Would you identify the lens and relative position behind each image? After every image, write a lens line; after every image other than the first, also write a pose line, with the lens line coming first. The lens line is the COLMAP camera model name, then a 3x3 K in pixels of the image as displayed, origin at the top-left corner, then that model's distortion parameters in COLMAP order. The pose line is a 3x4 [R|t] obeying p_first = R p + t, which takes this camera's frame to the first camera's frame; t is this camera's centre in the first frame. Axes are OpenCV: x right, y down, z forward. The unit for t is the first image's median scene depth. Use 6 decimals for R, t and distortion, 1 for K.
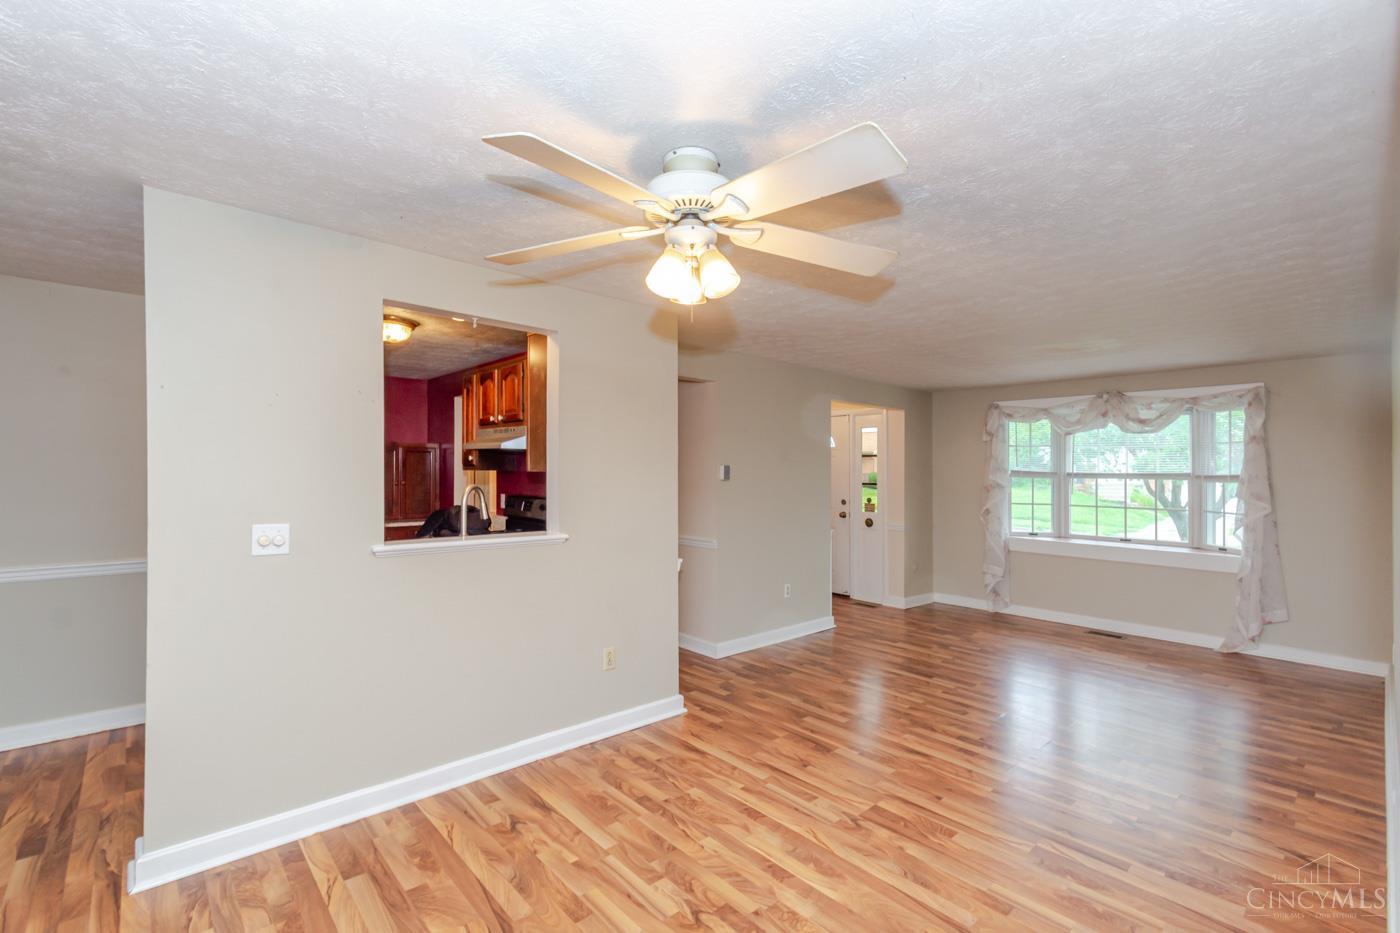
lens RADIAL K [[623.6, 0, 687.2], [0, 623.6, 461.2], [0, 0, 1]] dist [0.004237, -0.000914]
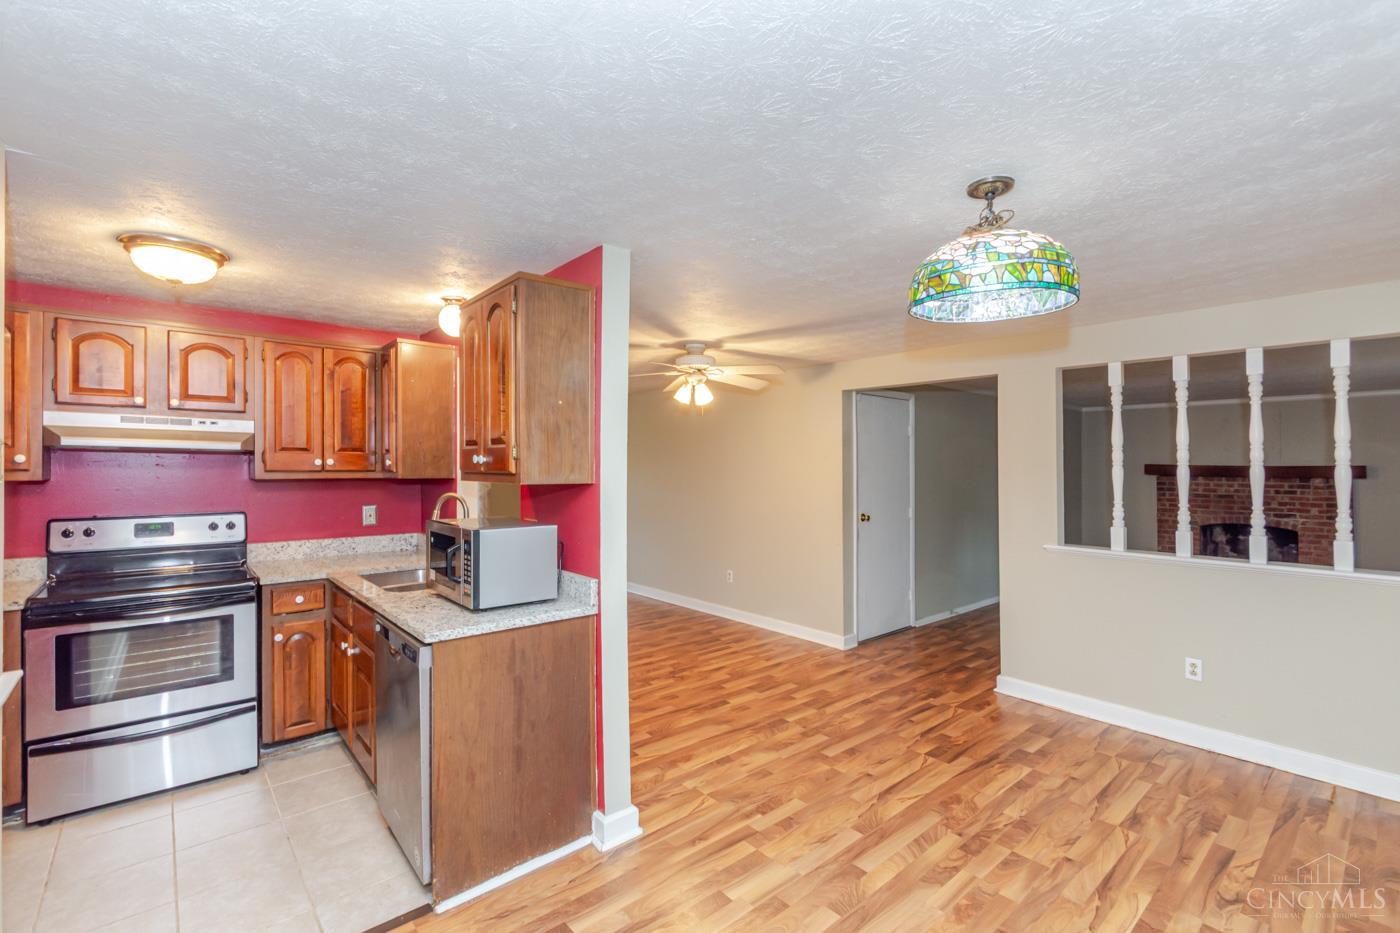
lens RADIAL K [[623.6, 0, 687.2], [0, 623.6, 461.2], [0, 0, 1]] dist [0.004237, -0.000914]
pose [[0.029644, -0.002165, 0.999558, -0.808298], [-0.025285, 0.999676, 0.002915, -0.016302], [-0.999241, -0.025360, 0.029580, 0.337576]]
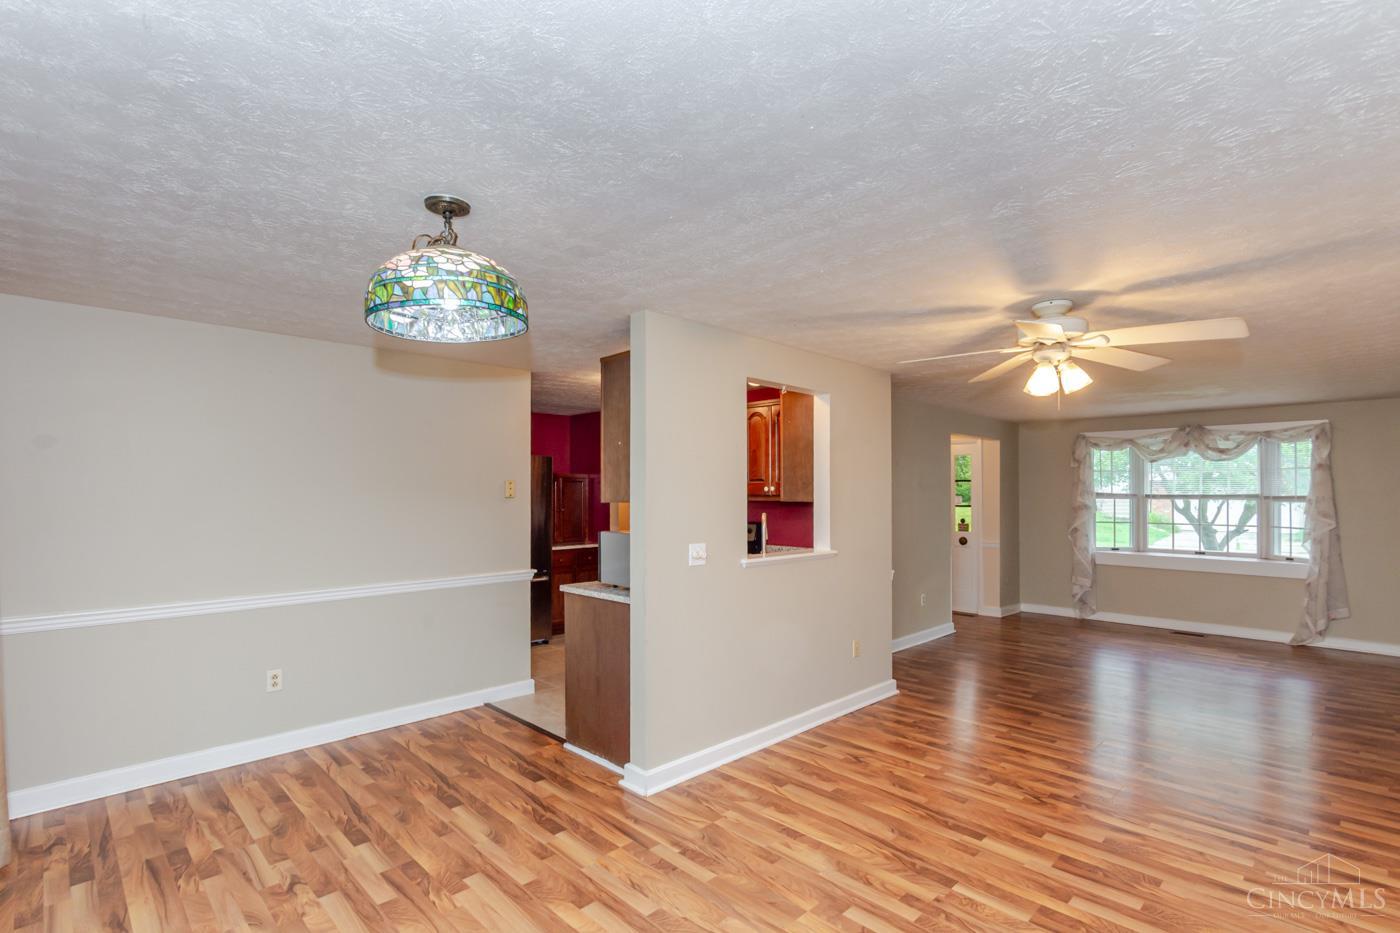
lens RADIAL K [[655.1, 0, 677.9], [0, 655.1, 490.7], [0, 0, 1]] dist [0.000198, -0.000901]
pose [[0.999634, -0.010025, 0.025130, -0.327263], [0.009649, 0.999840, 0.015069, -0.017925], [-0.025277, -0.014821, 0.999571, -0.202413]]
